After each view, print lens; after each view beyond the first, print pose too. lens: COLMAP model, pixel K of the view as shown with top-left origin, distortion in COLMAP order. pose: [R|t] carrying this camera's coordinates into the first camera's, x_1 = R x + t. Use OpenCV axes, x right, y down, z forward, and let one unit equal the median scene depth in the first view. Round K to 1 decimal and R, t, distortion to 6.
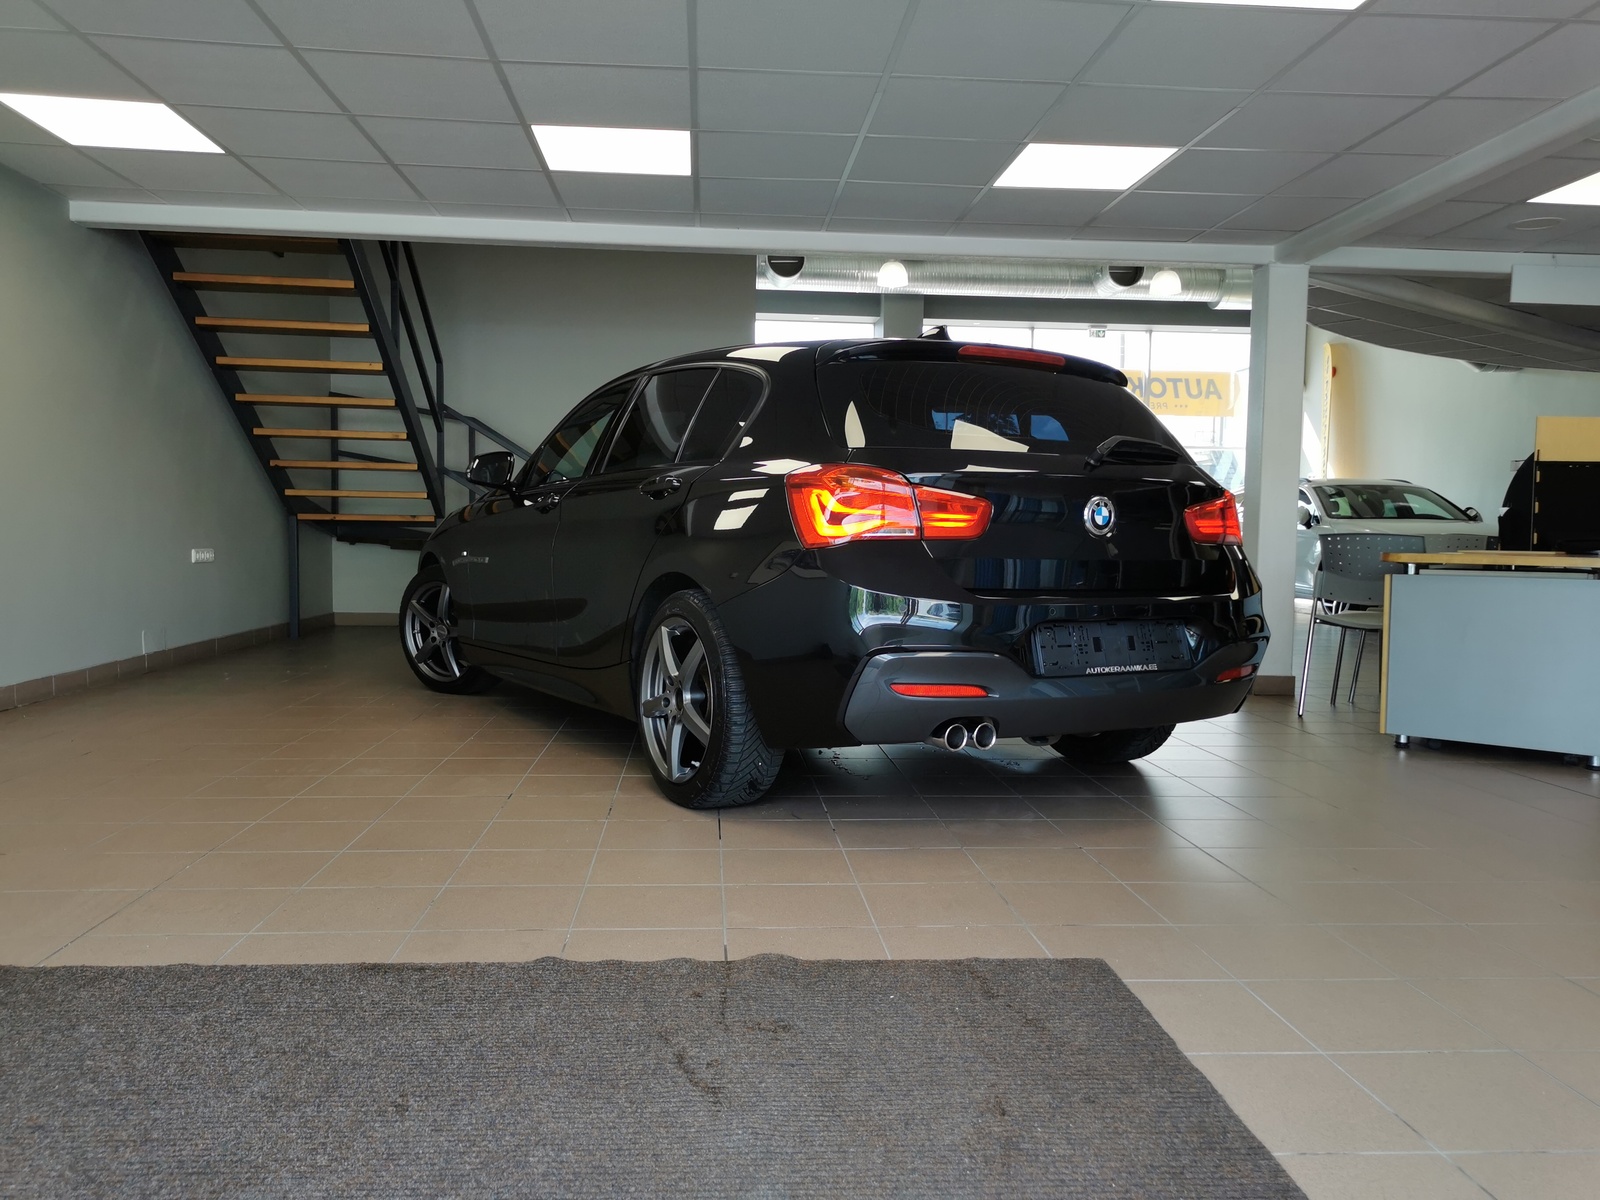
lens RADIAL K [[1232.2, 0, 795.9], [0, 1232.2, 596.9], [0, 0, 1]] dist [0.083679, -0.075811]
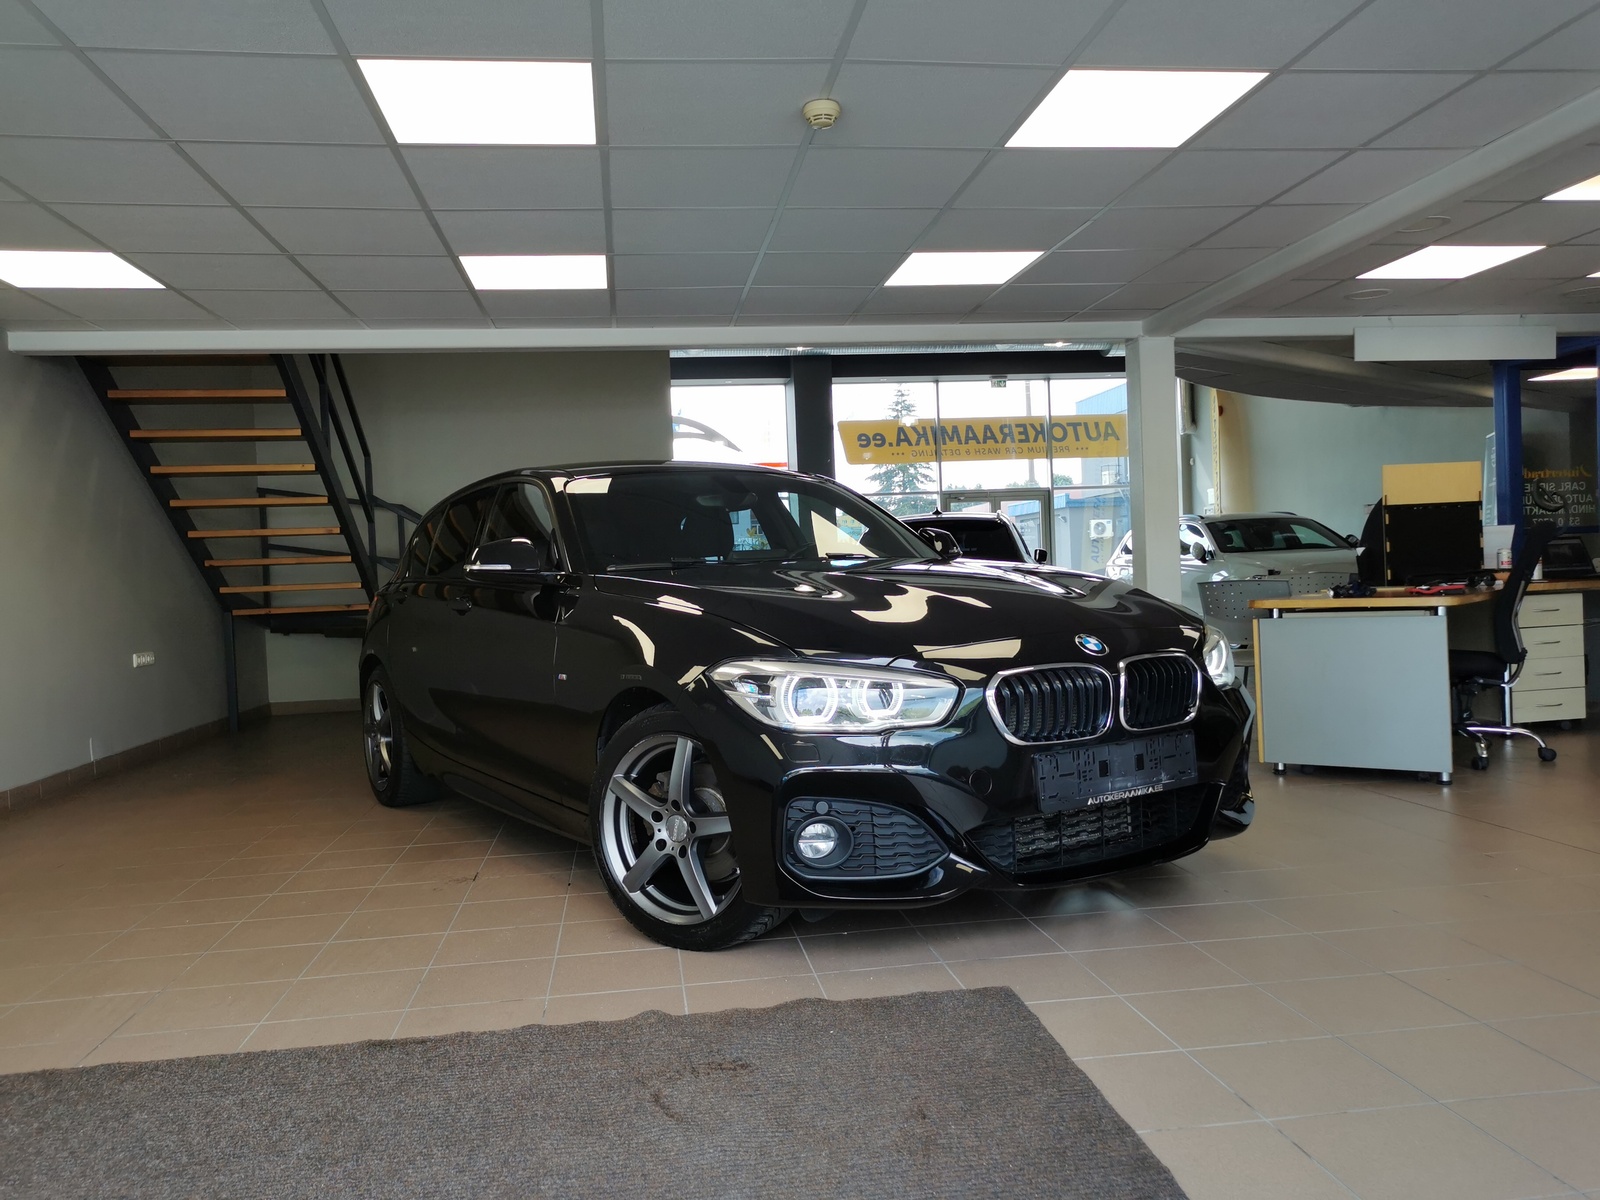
lens RADIAL K [[1232.2, 0, 795.9], [0, 1232.2, 596.9], [0, 0, 1]] dist [0.083679, -0.075811]
pose [[0.996498, -0.057895, 0.060326, -0.001560], [0.060162, 0.997522, -0.036466, -0.021885], [-0.058065, 0.039968, 0.997512, -0.084529]]
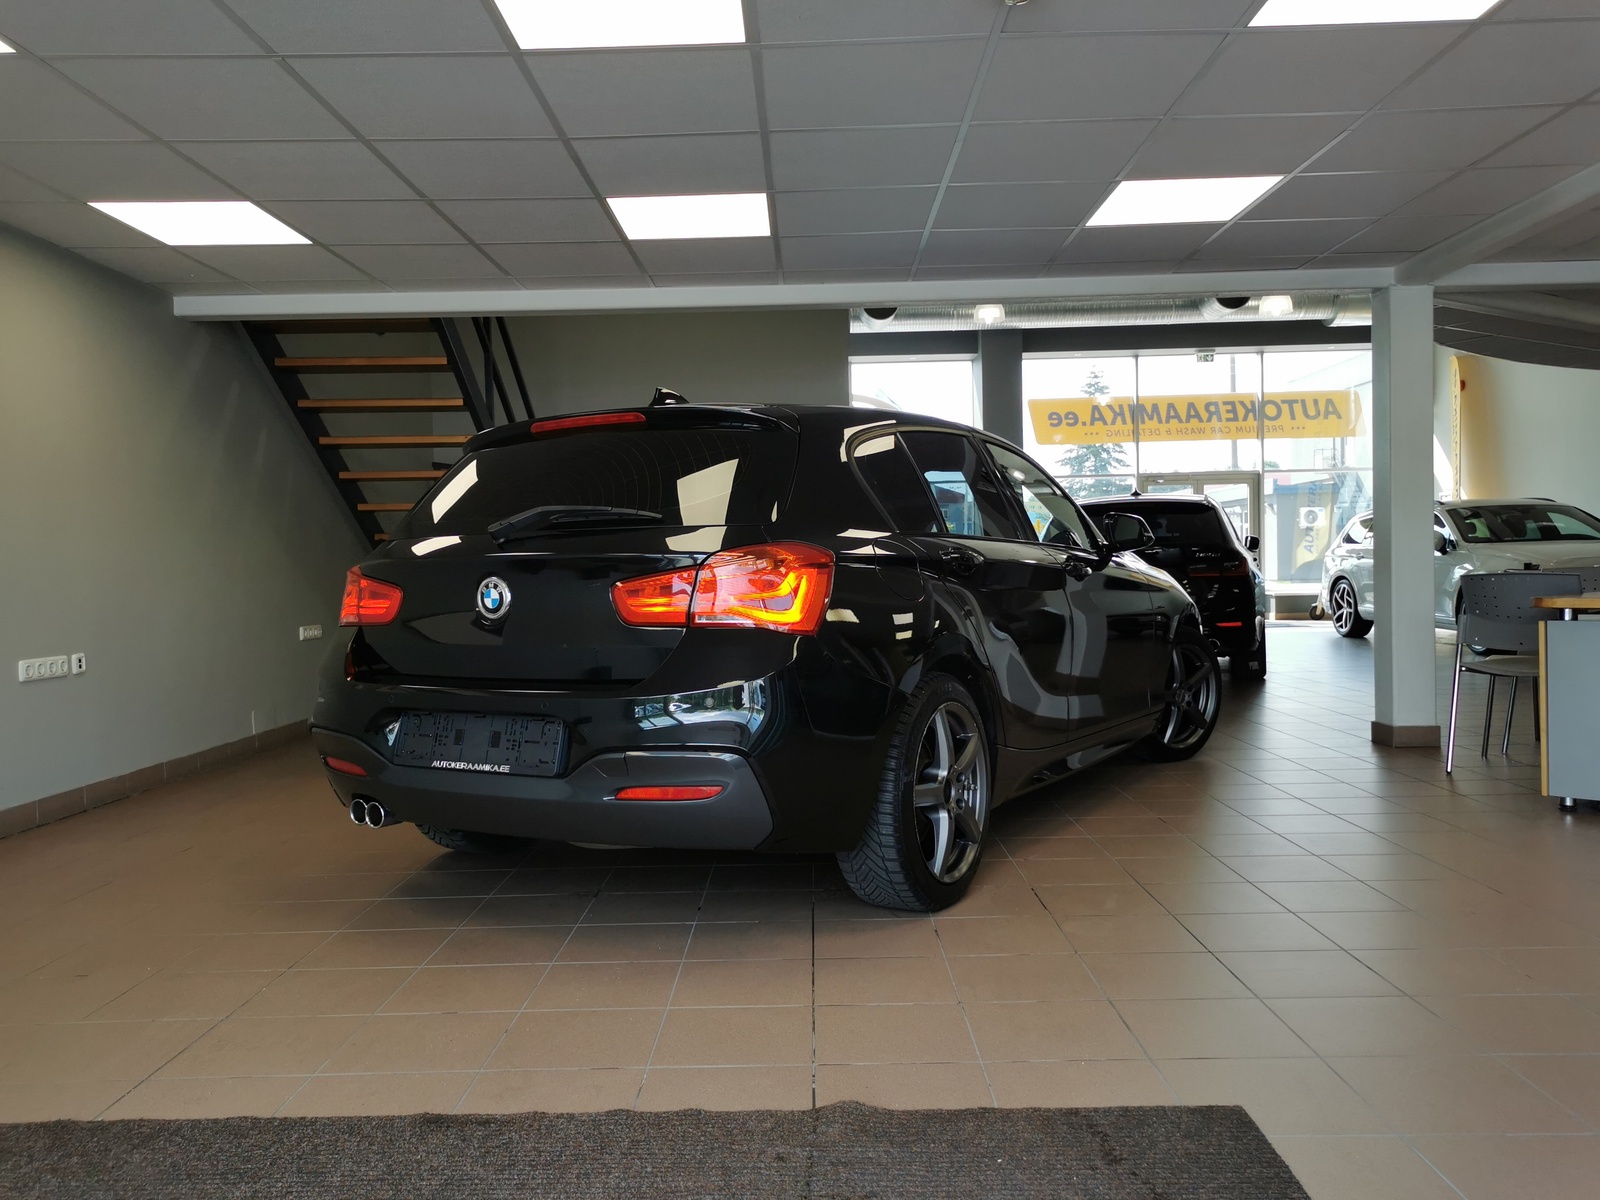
lens RADIAL K [[1233.1, 0, 800.0], [0, 1233.1, 600.0], [0, 0, 1]] dist [0.077961, -0.070868]
pose [[0.995765, -0.036418, -0.084415, 0.011175], [0.034113, 0.999009, -0.028595, -0.025170], [0.085373, 0.025594, 0.996020, 0.038665]]
